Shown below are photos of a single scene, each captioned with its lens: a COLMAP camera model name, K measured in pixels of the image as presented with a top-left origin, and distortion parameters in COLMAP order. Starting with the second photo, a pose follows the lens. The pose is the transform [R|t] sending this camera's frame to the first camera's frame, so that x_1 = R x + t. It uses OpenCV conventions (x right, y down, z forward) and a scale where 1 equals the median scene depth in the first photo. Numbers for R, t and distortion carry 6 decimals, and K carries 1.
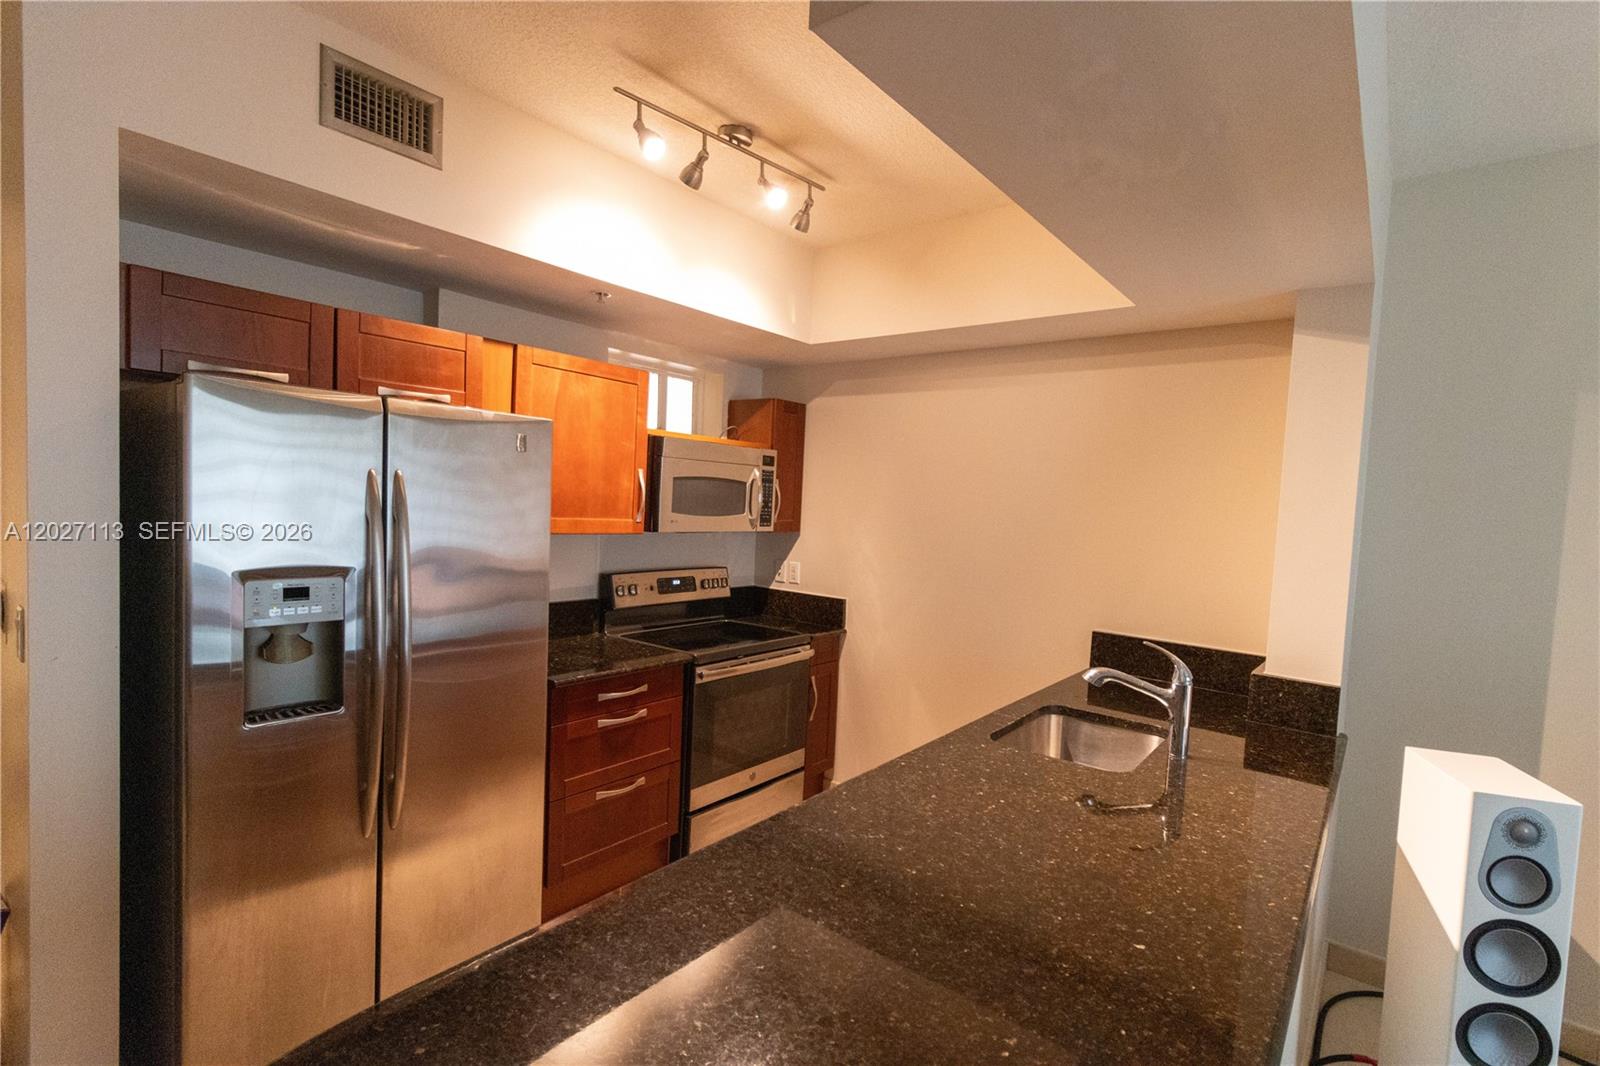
lens RADIAL K [[742.3, 0, 812.6], [0, 742.3, 535.6], [0, 0, 1]] dist [0.012291, 0.001107]
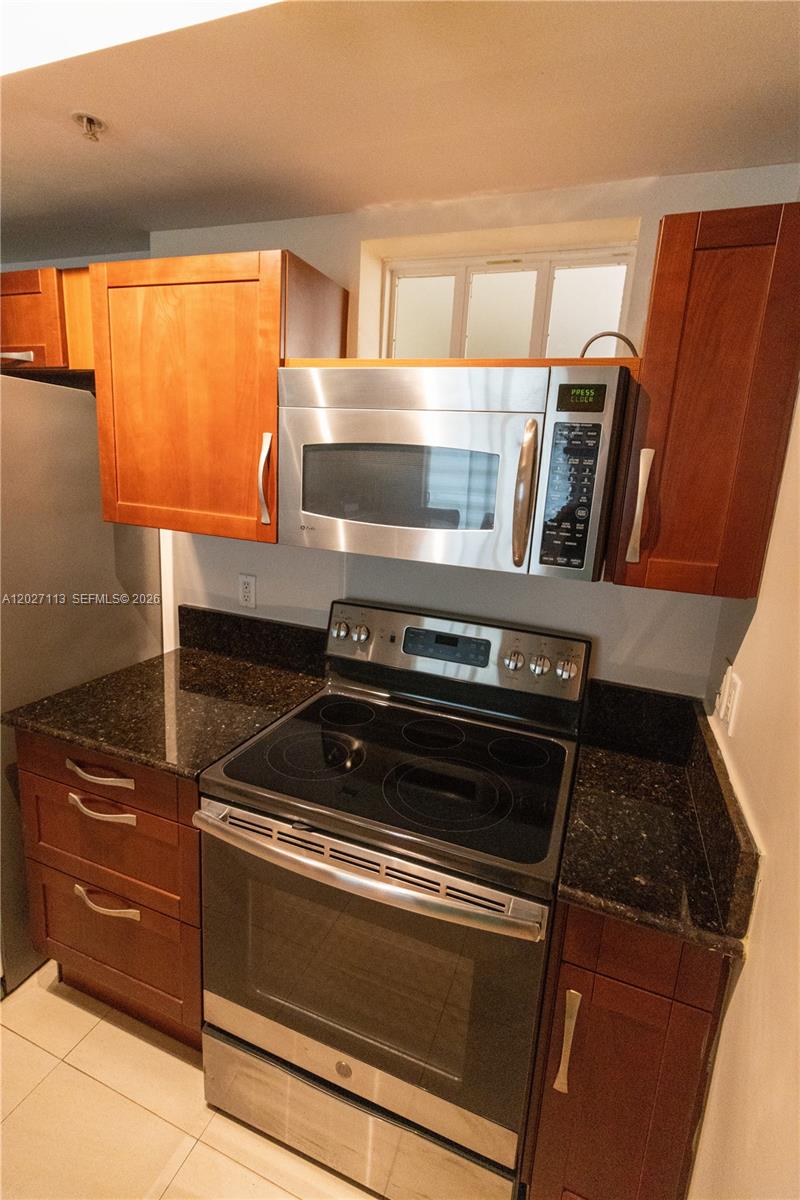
lens RADIAL K [[555.7, 0, 402.2], [0, 555.7, 582.4], [0, 0, 1]] dist [0.013909, -0.000377]
pose [[0.303253, 0.163920, -0.938705, 0.320480], [-0.092196, 0.985519, 0.142311, -0.062460], [0.948440, 0.043389, 0.313974, 1.326300]]
